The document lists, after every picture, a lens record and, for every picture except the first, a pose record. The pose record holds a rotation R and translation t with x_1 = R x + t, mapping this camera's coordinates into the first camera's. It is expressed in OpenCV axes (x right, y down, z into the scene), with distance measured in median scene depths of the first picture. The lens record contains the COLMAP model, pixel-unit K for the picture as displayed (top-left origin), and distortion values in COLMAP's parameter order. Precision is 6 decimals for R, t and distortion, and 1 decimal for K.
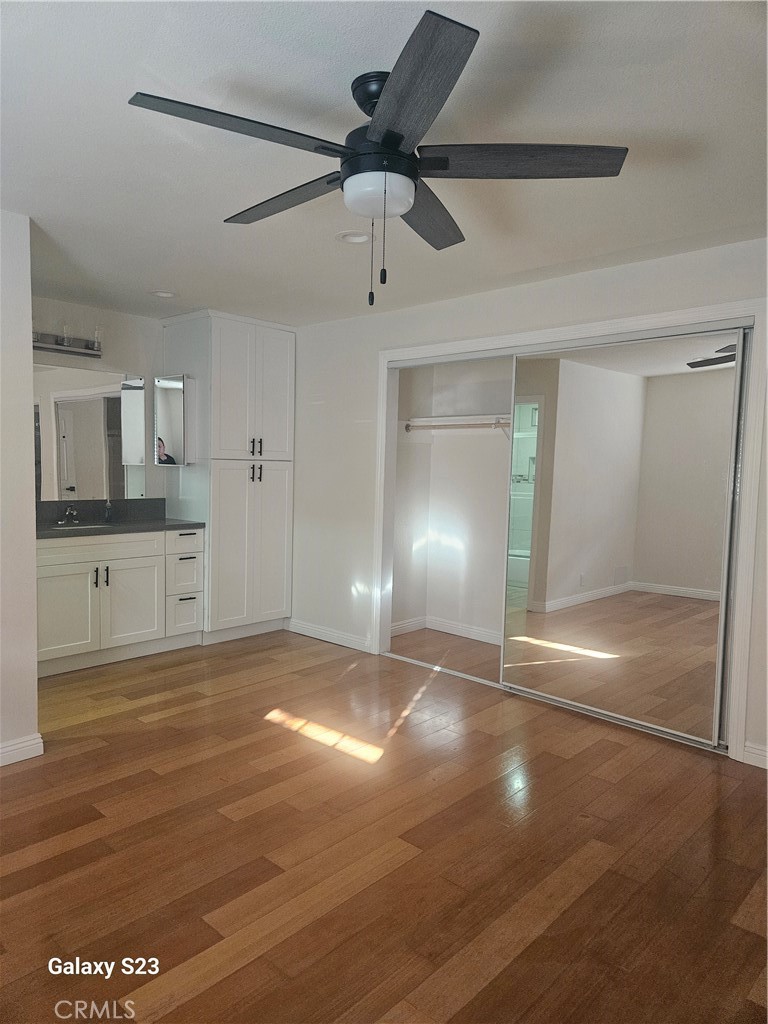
lens RADIAL K [[685.6, 0, 375.6], [0, 685.6, 523.0], [0, 0, 1]] dist [0.085104, -0.069932]
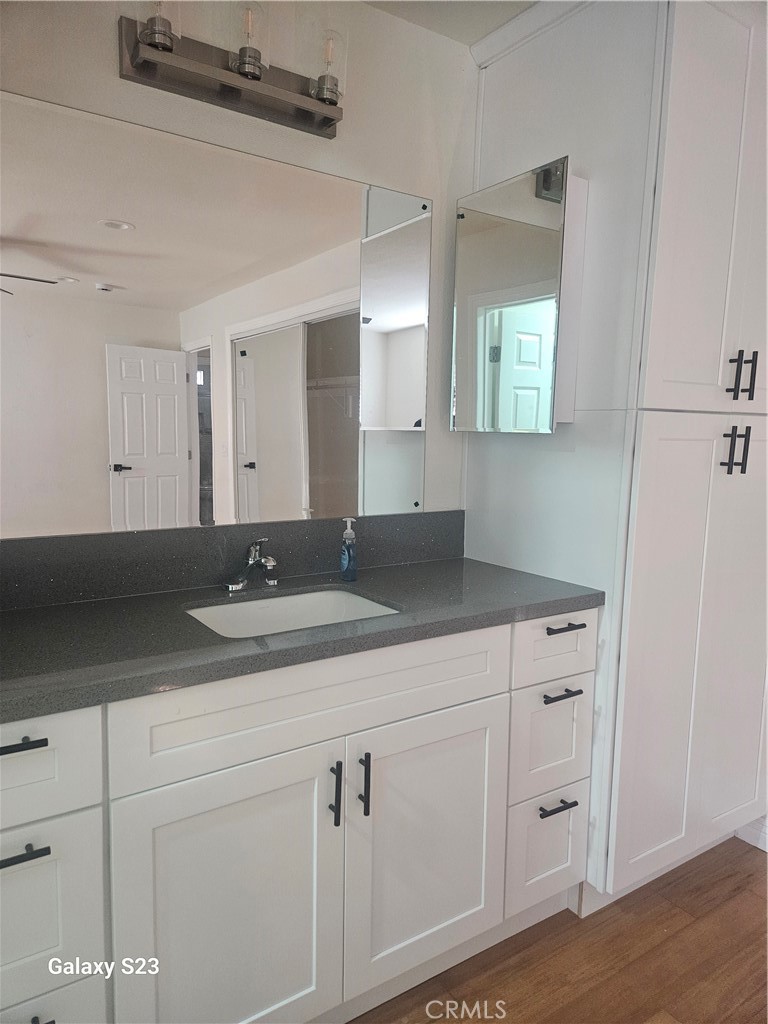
lens RADIAL K [[685.6, 0, 375.6], [0, 685.6, 523.0], [0, 0, 1]] dist [0.085104, -0.069932]
pose [[0.974019, 0.028476, -0.224671, -0.289242], [-0.018210, 0.998699, 0.047632, -0.051757], [0.225735, -0.042303, 0.973270, 0.640910]]
